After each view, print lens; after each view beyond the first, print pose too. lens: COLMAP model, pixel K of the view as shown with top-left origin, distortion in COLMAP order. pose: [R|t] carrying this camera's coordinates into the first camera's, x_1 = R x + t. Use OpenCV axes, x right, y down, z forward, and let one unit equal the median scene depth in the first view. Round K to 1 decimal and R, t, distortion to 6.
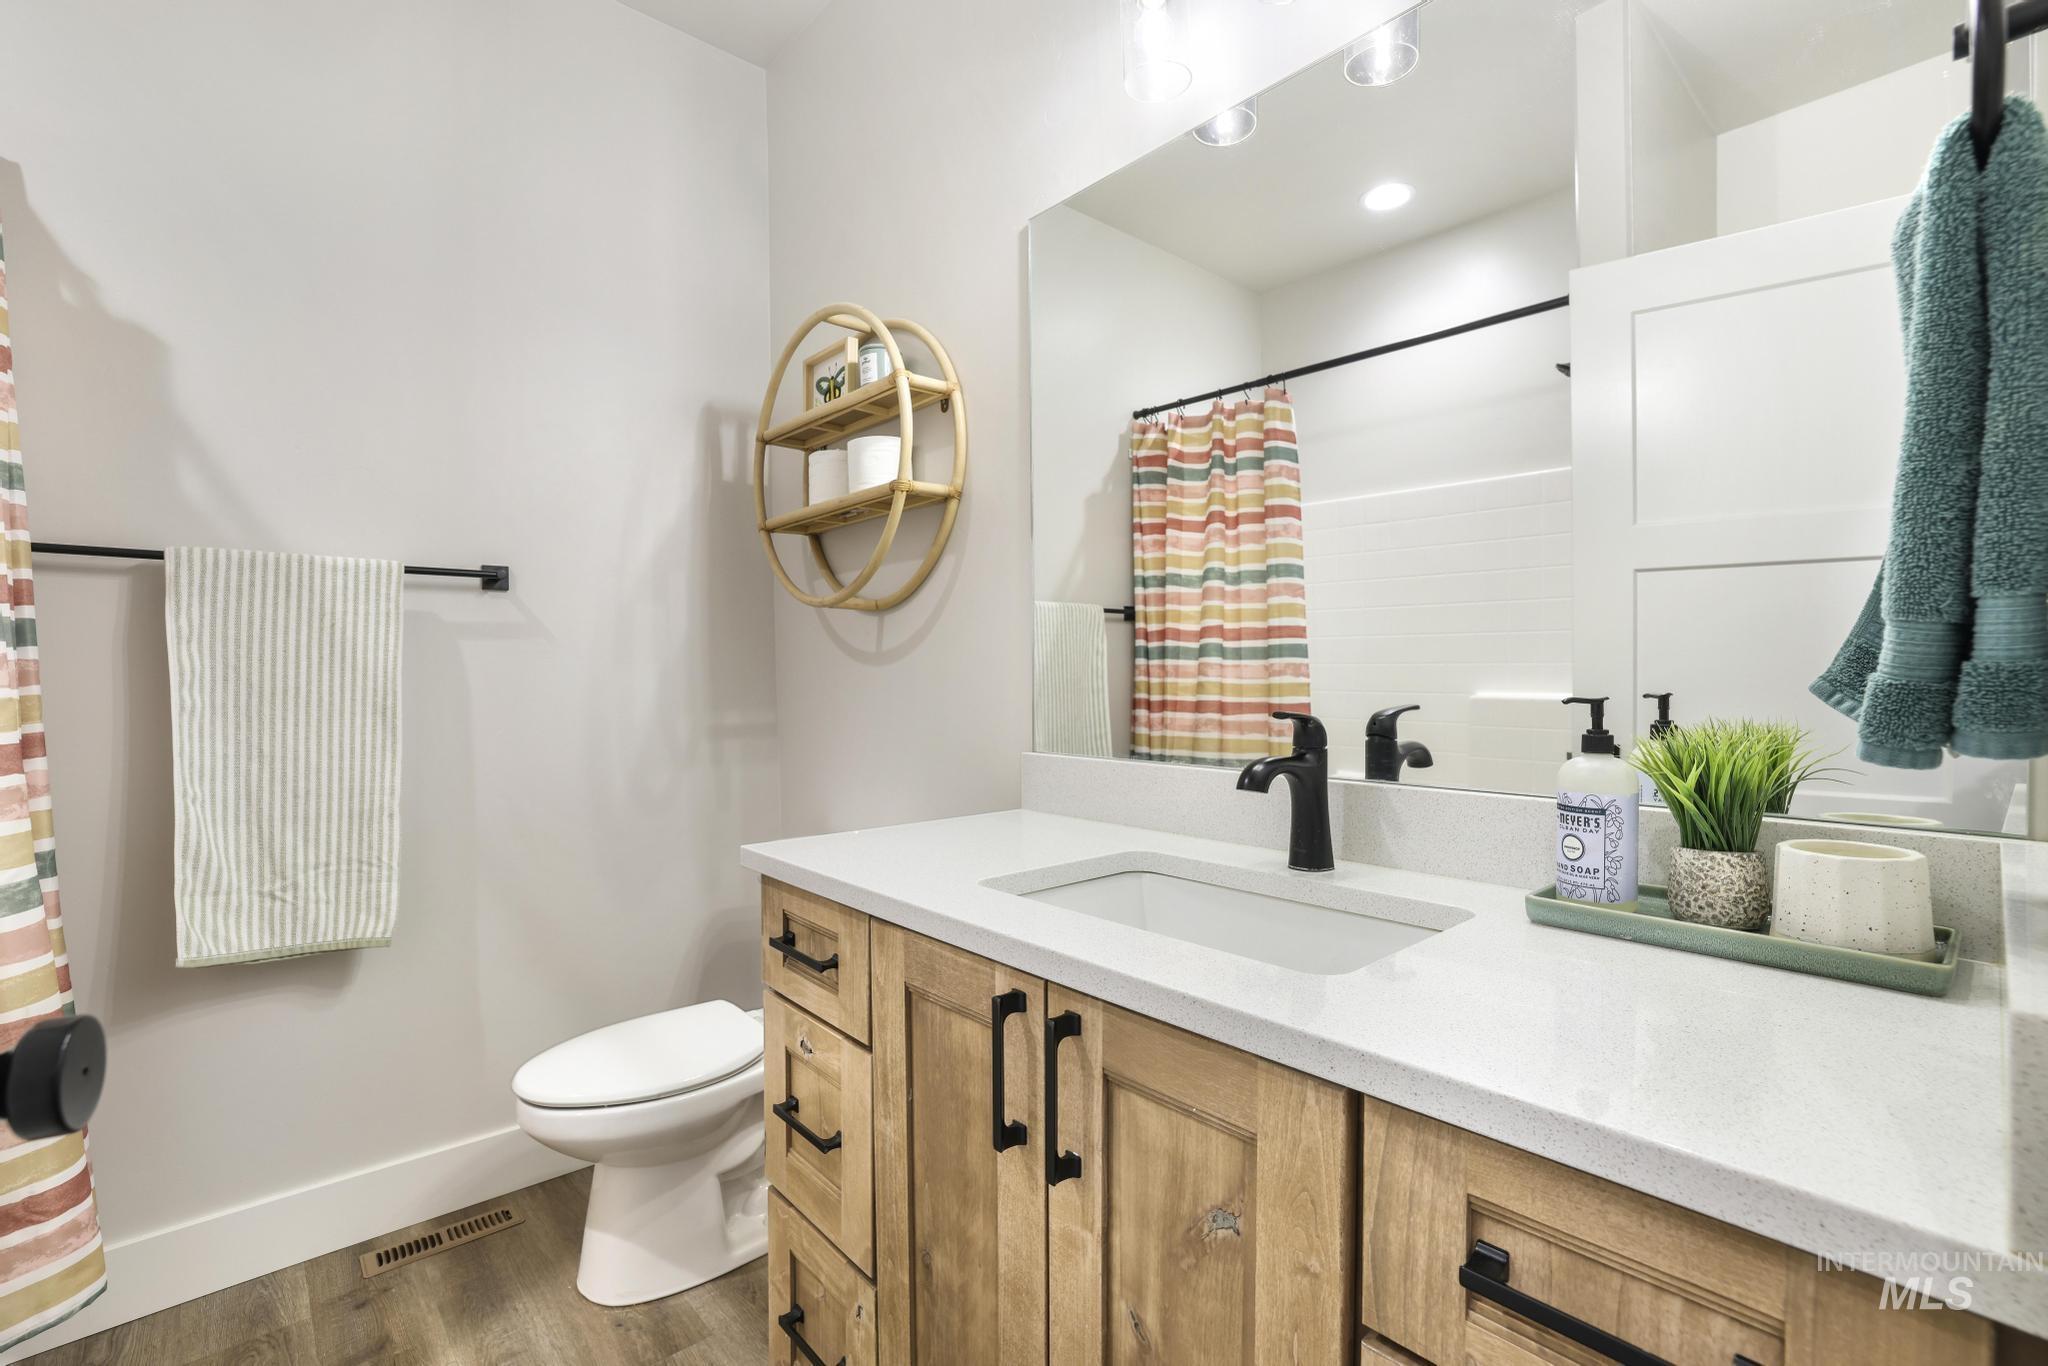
lens RADIAL K [[904.1, 0, 1007.7], [0, 904.1, 674.8], [0, 0, 1]] dist [-0.047540, 0.020385]
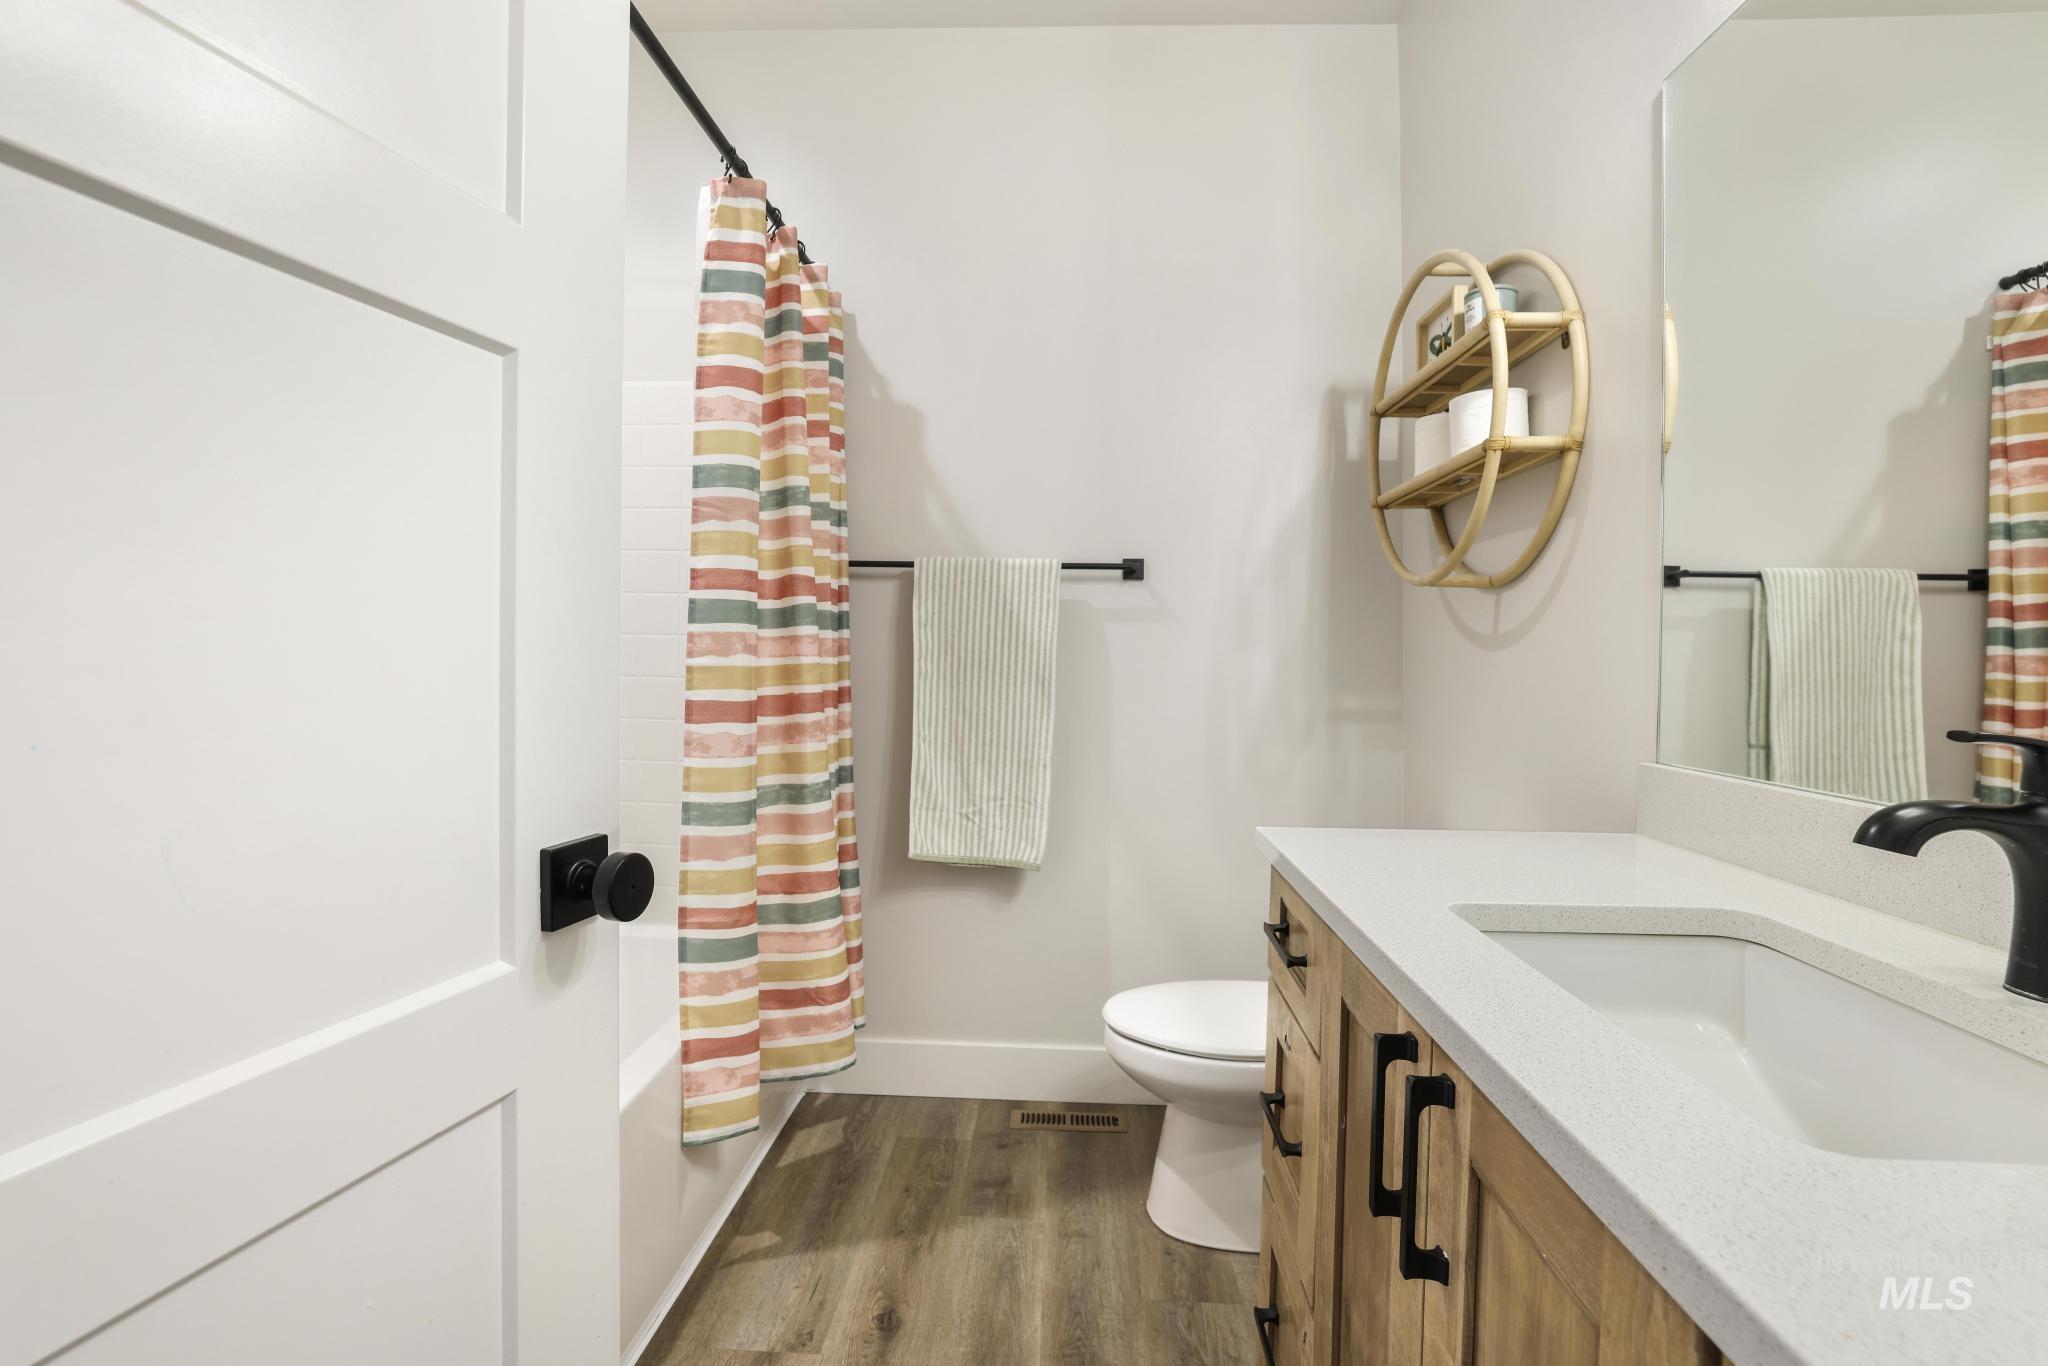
lens RADIAL K [[904.0, 0, 1030.0], [0, 904.0, 652.0], [0, 0, 1]] dist [-0.046136, 0.018811]
pose [[0.729913, 0.014950, -0.683376, 0.141239], [-0.019334, 0.999812, 0.001221, -0.001001], [0.683266, 0.012321, 0.730065, 0.063536]]
